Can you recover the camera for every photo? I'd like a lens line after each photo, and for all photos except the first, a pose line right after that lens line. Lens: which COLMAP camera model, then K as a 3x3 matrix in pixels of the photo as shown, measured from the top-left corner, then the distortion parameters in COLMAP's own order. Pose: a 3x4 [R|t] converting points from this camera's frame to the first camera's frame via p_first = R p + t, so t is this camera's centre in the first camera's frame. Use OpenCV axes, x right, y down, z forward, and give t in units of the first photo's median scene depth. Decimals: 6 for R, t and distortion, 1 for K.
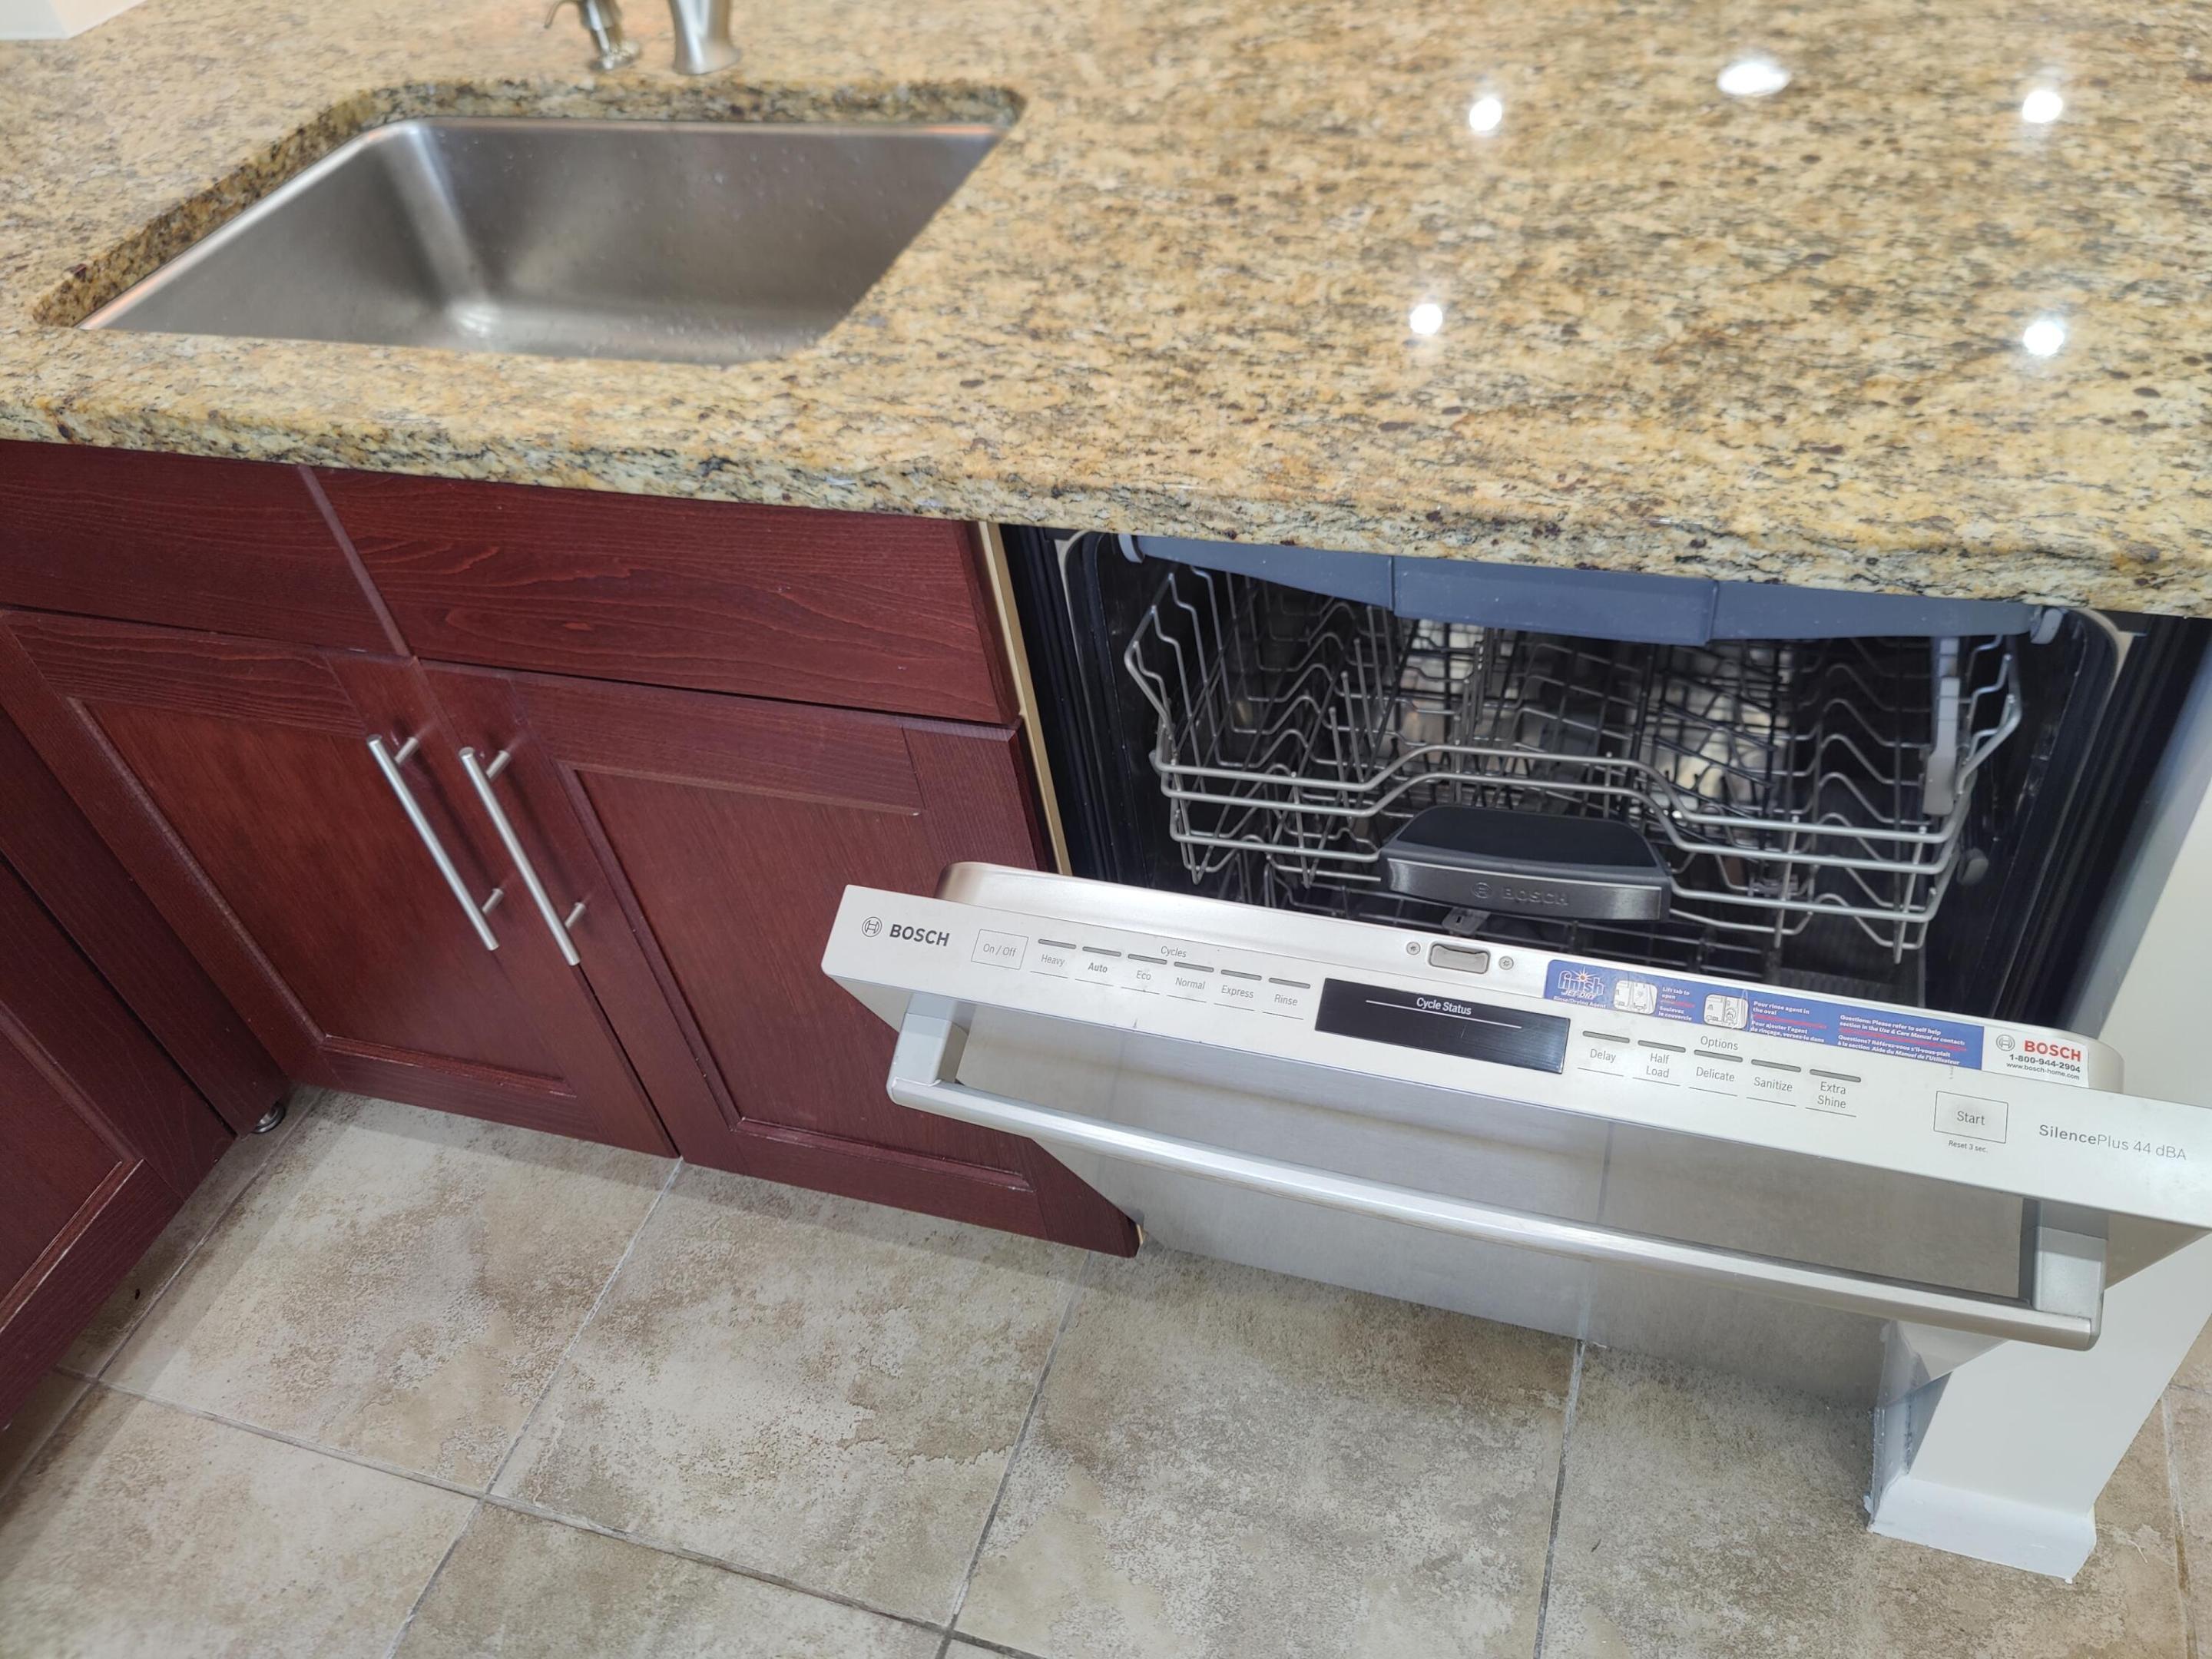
lens RADIAL K [[1657.9, 0, 1138.4], [0, 1657.9, 830.8], [0, 0, 1]] dist [0.056487, -0.063478]
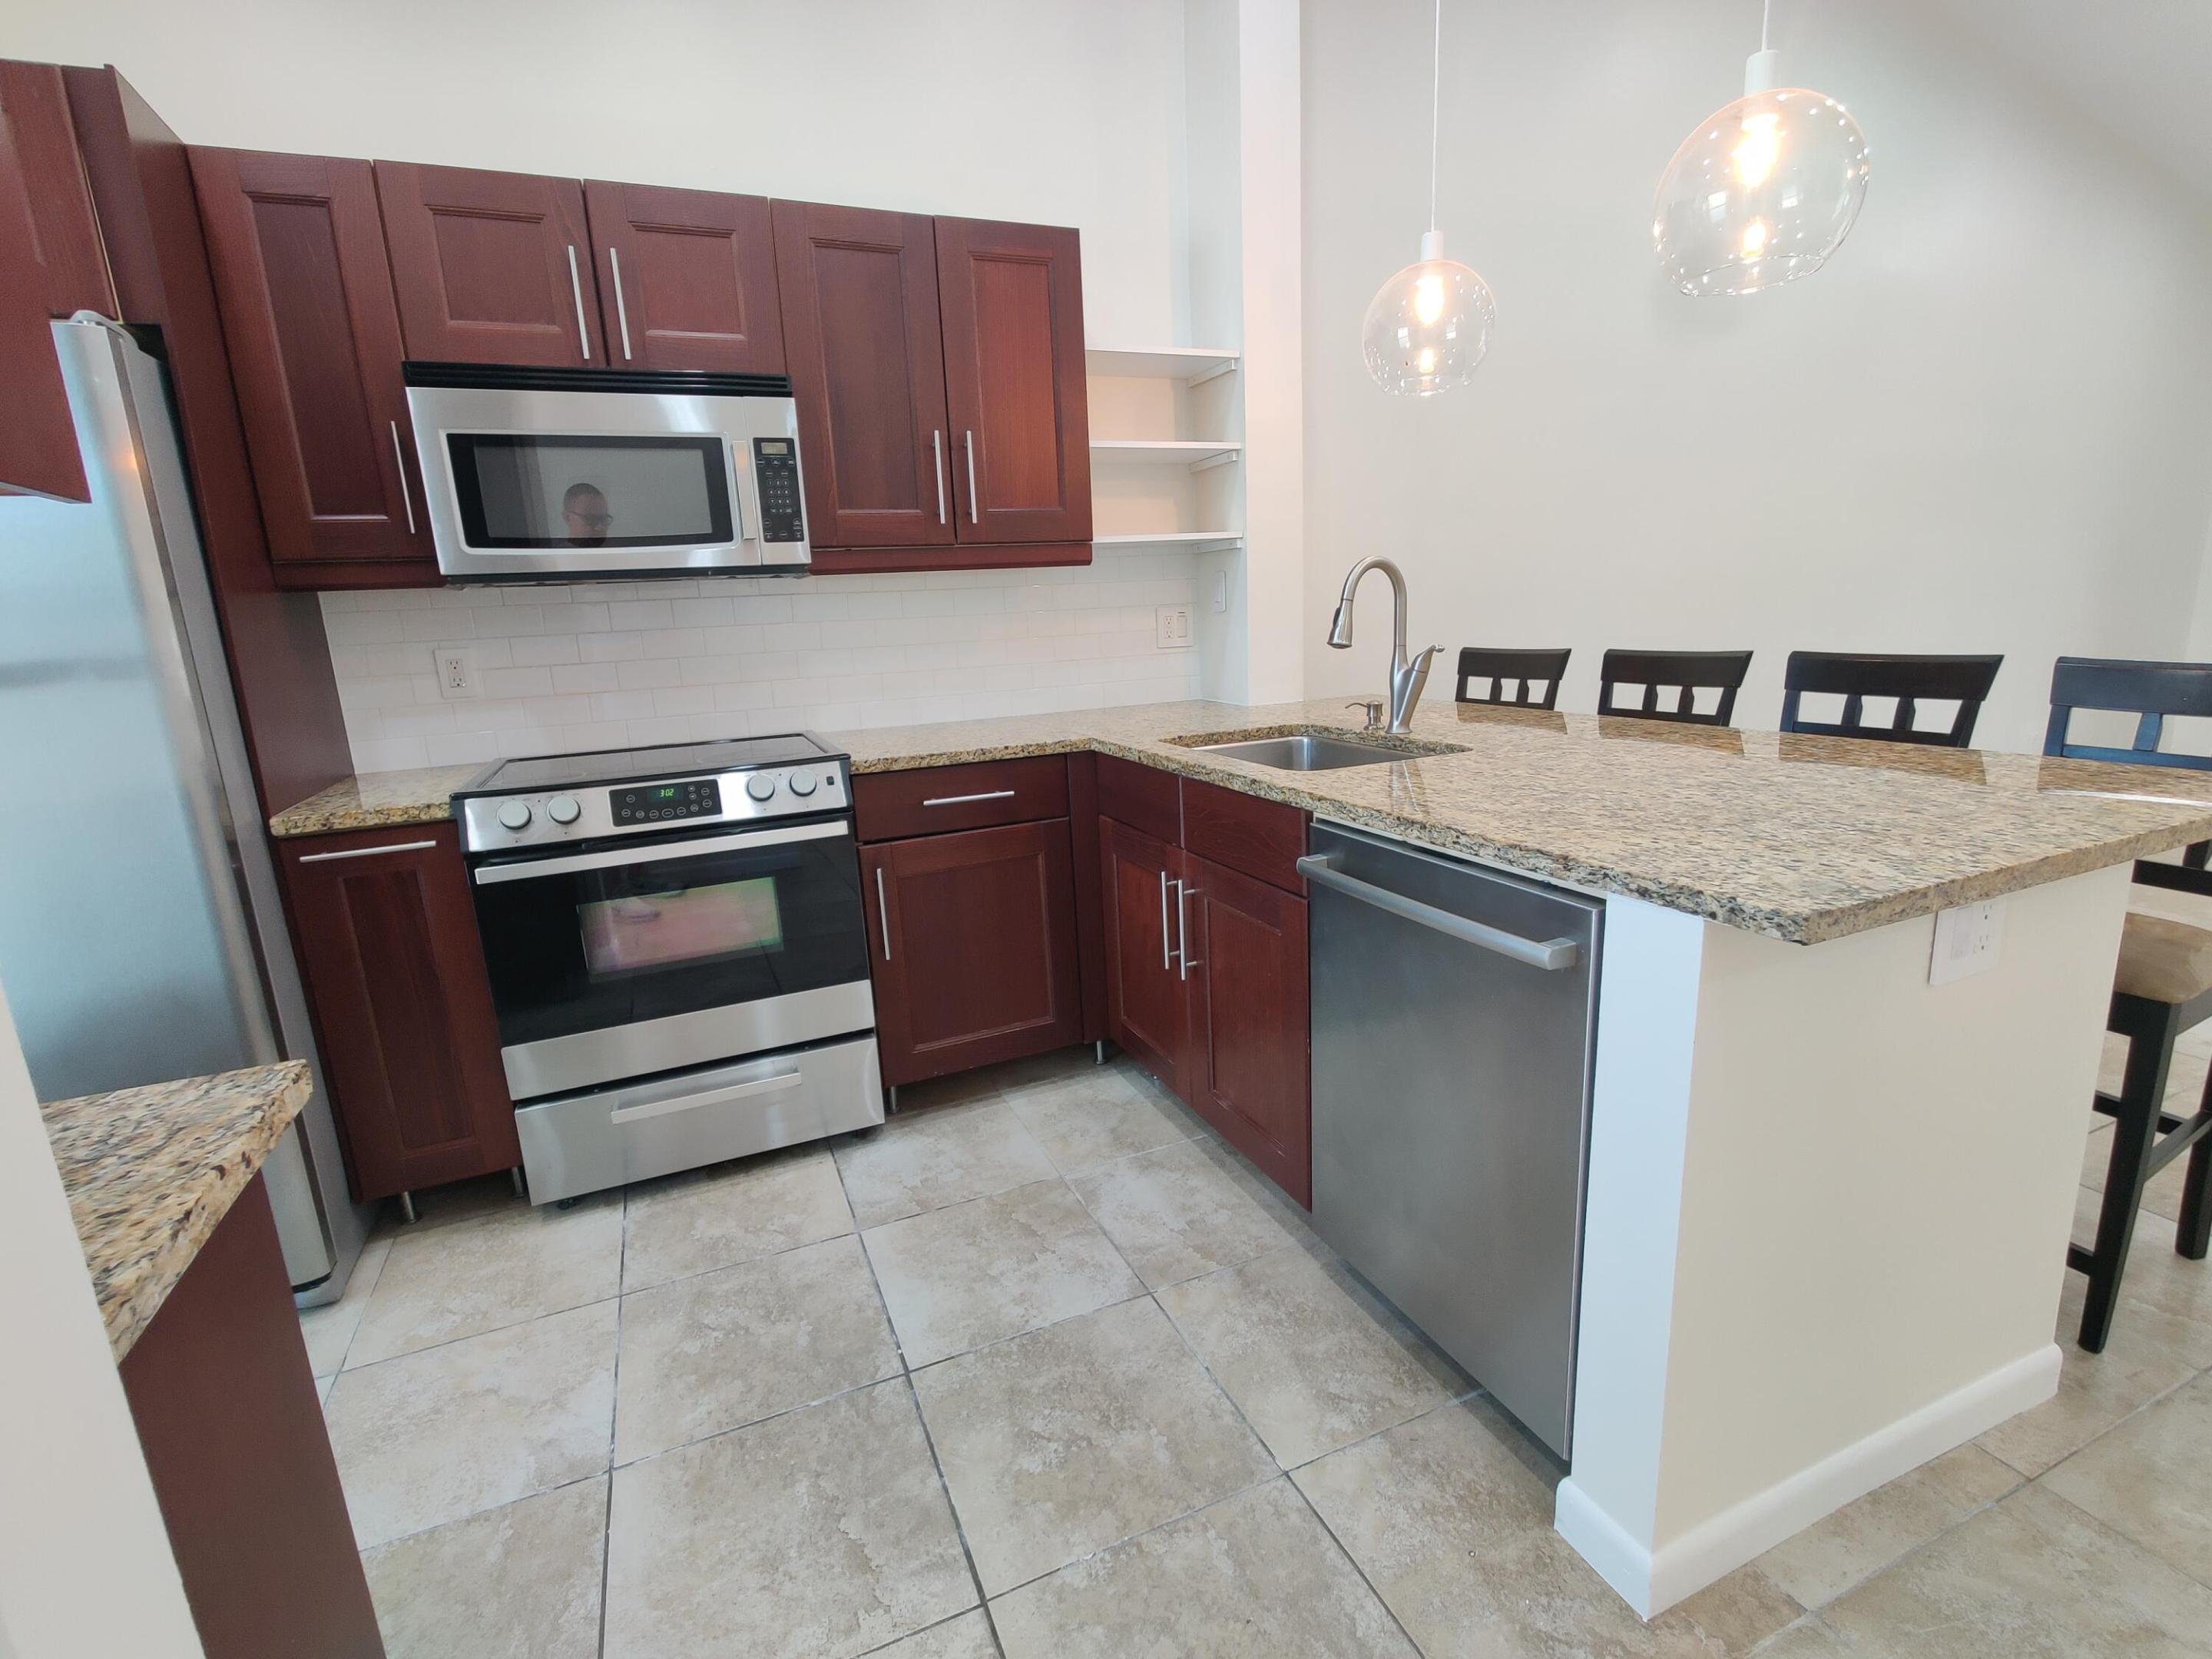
lens RADIAL K [[1029.4, 0, 1099.1], [0, 1029.4, 841.7], [0, 0, 1]] dist [0.006046, -0.005513]
pose [[0.653536, 0.251084, -0.714036, 0.774186], [-0.542589, 0.813149, -0.210679, 0.352232], [0.527720, 0.525114, 0.667658, -0.332262]]
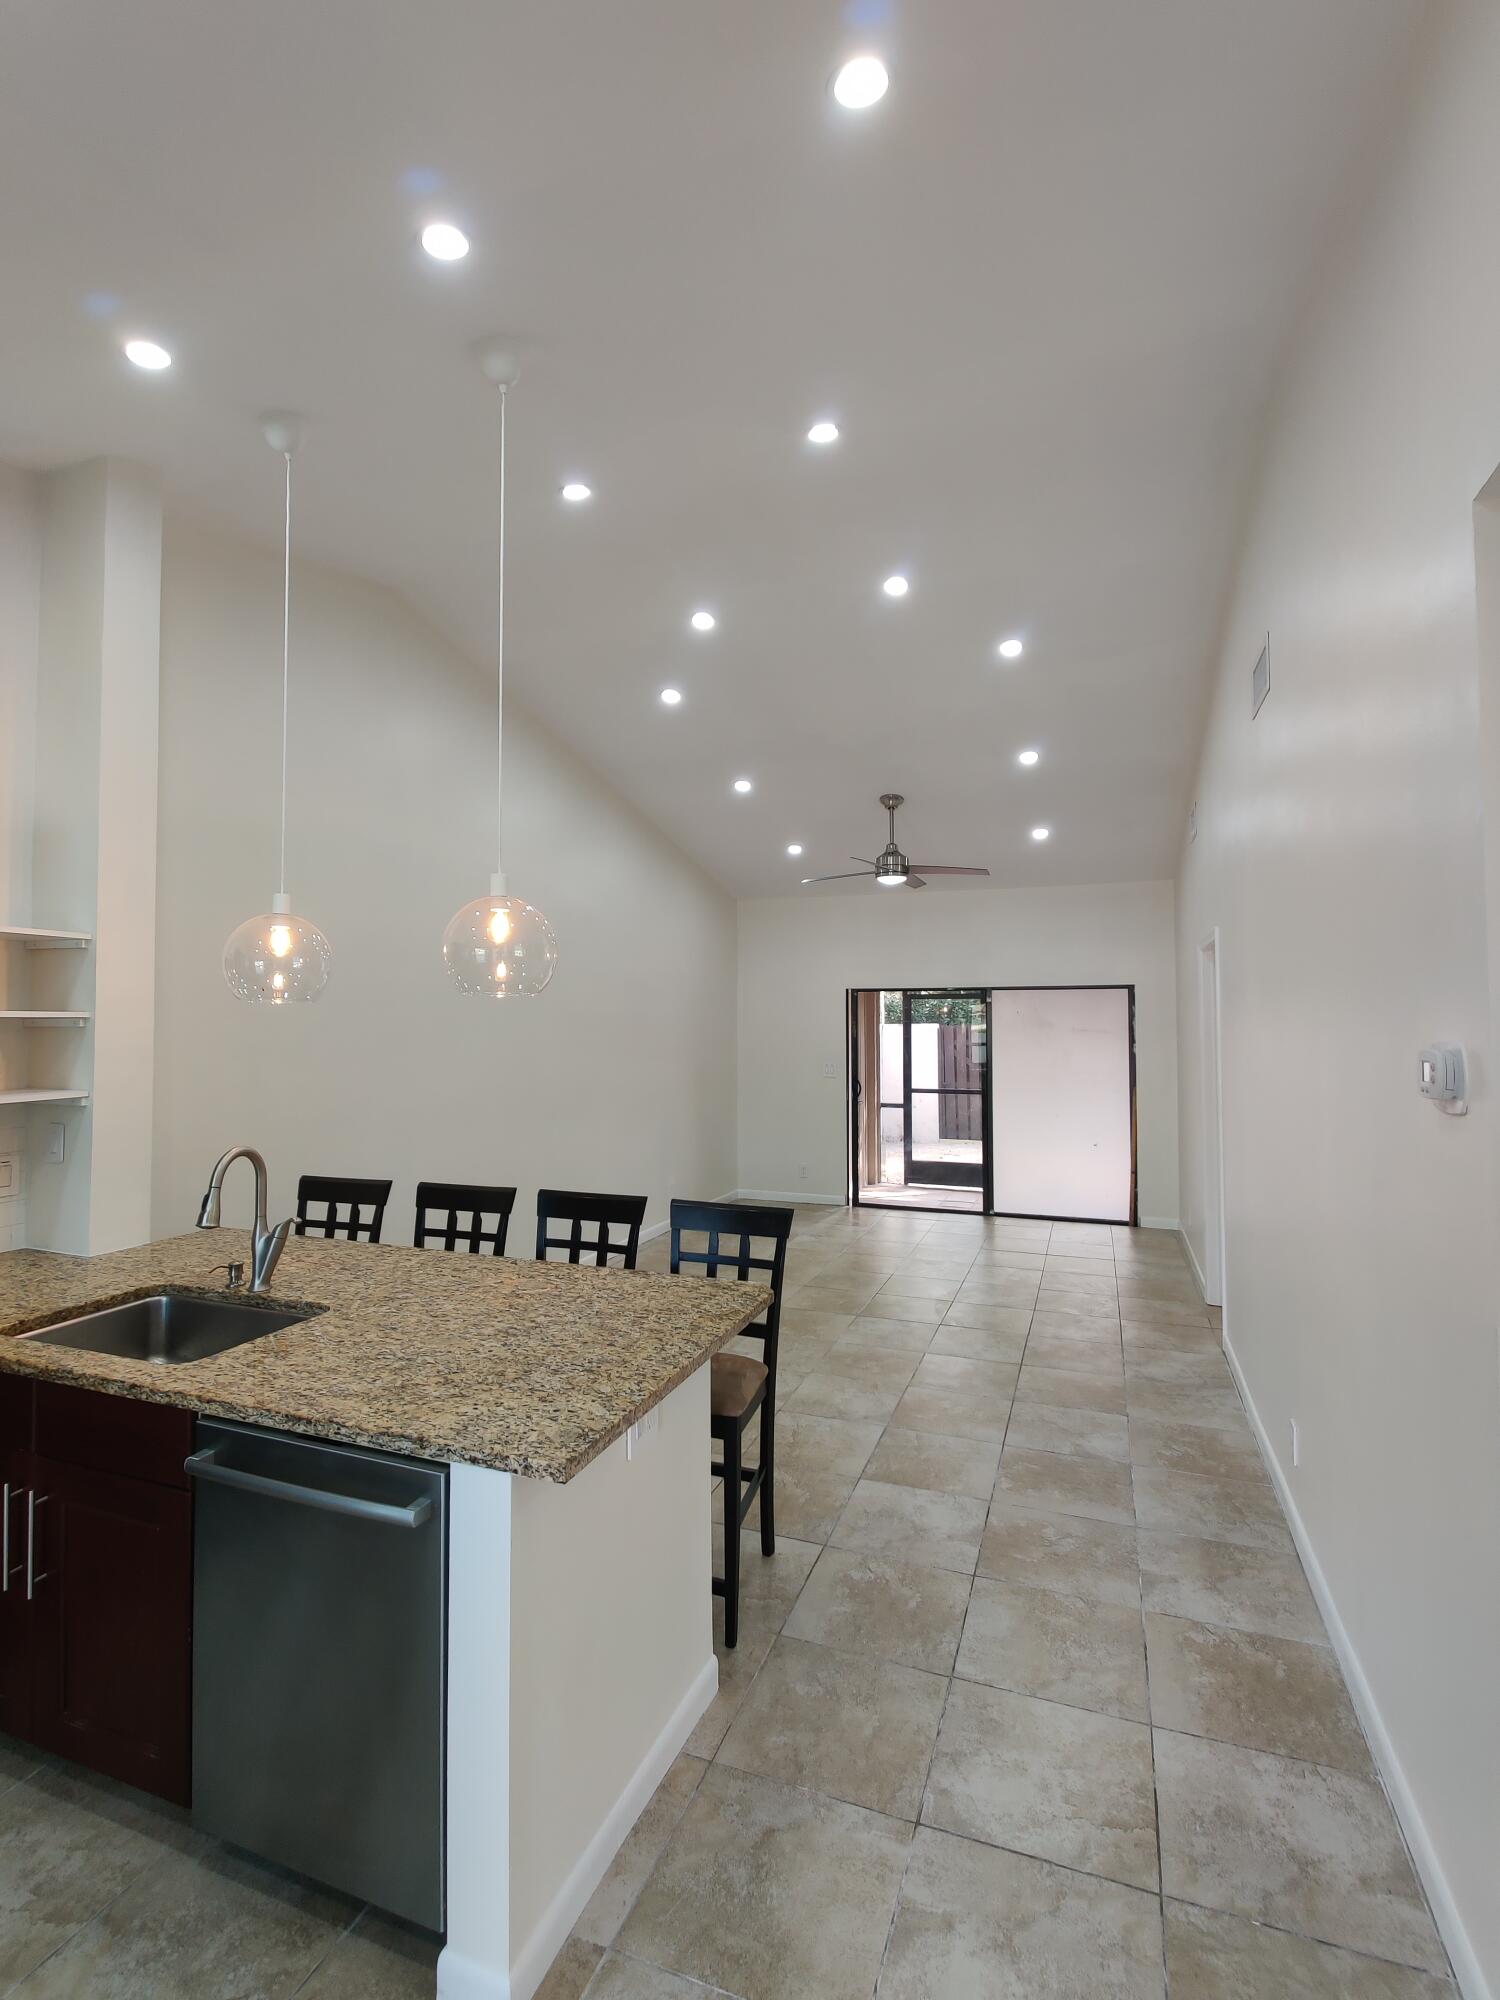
lens RADIAL K [[930.7, 0, 746.8], [0, 930.7, 994.1], [0, 0, 1]] dist [0.006046, -0.005513]
pose [[0.991770, 0.114500, -0.057295, 0.815761], [-0.121265, 0.696449, -0.707286, 0.341687], [-0.041081, 0.708413, 0.704602, -0.804299]]
